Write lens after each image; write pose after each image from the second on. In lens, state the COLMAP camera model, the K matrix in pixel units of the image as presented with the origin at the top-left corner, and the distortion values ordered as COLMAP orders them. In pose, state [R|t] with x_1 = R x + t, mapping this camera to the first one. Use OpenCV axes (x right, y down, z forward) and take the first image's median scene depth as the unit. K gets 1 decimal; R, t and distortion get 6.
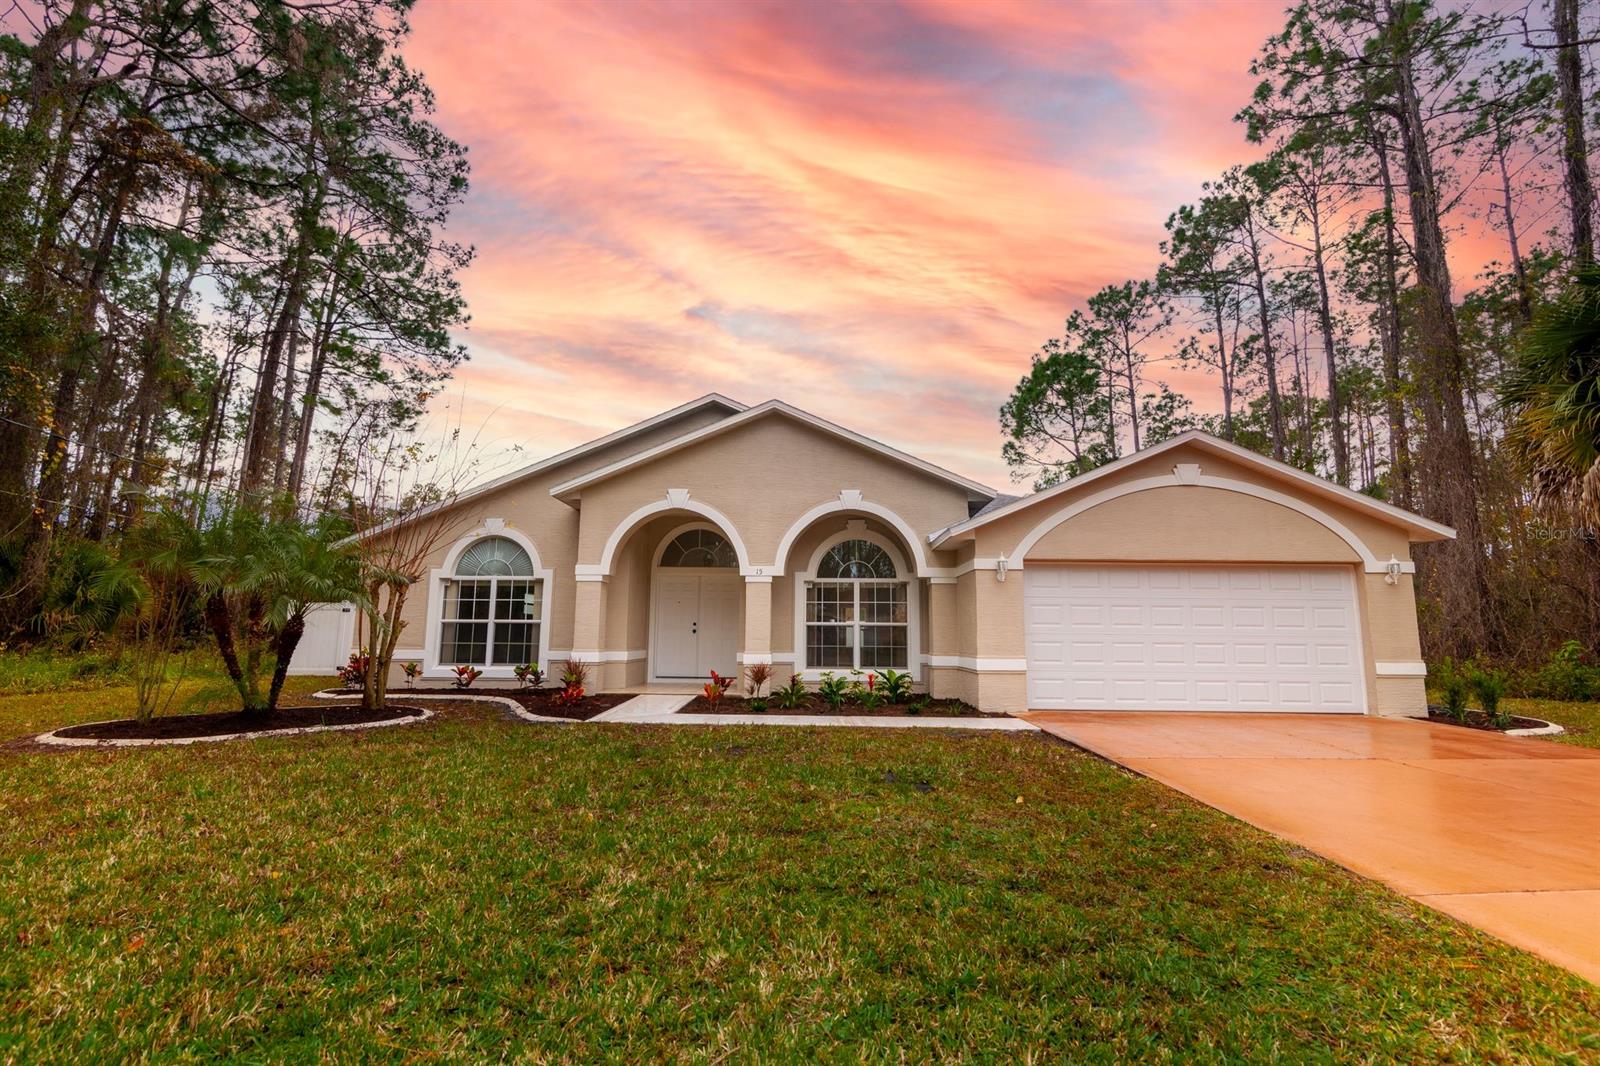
lens RADIAL K [[729.4, 0, 799.5], [0, 729.4, 528.5], [0, 0, 1]] dist [-0.001767, 0.000564]
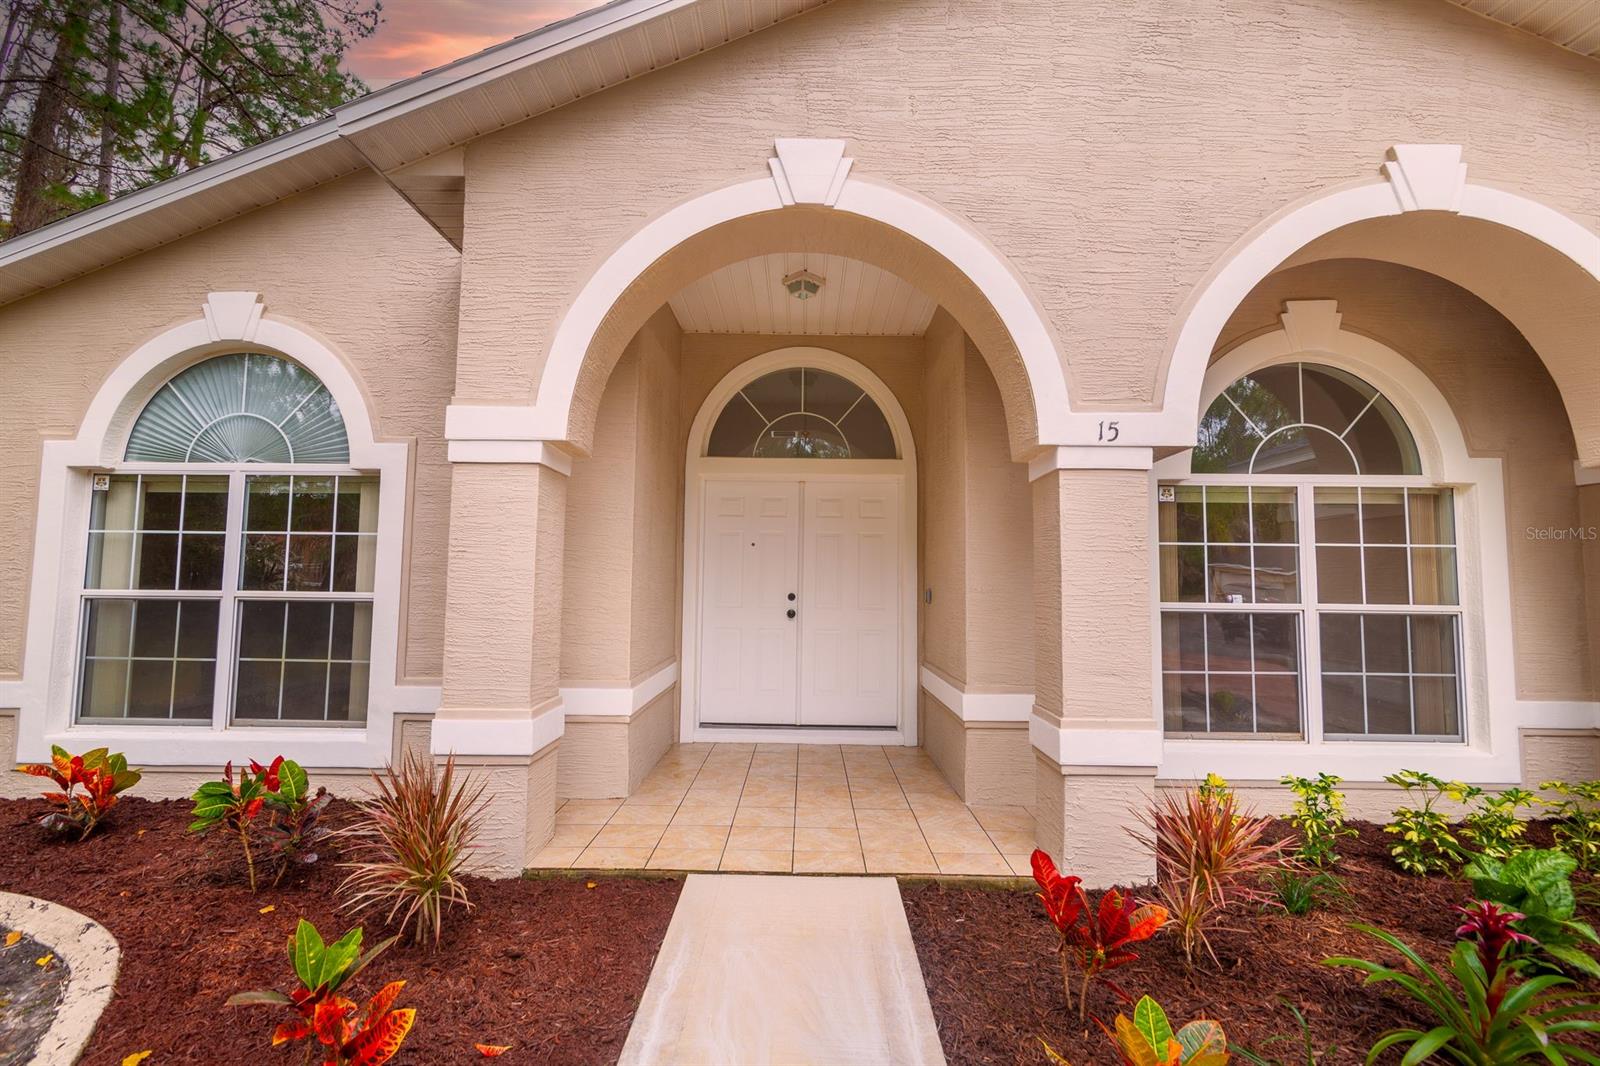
lens RADIAL K [[729.4, 0, 797.9], [0, 729.4, 536.9], [0, 0, 1]] dist [-0.001767, 0.000564]
pose [[0.999926, 0.005066, 0.011083, -0.161783], [-0.005940, 0.996753, 0.080300, 0.071349], [-0.010640, -0.080360, 0.996709, 0.661412]]
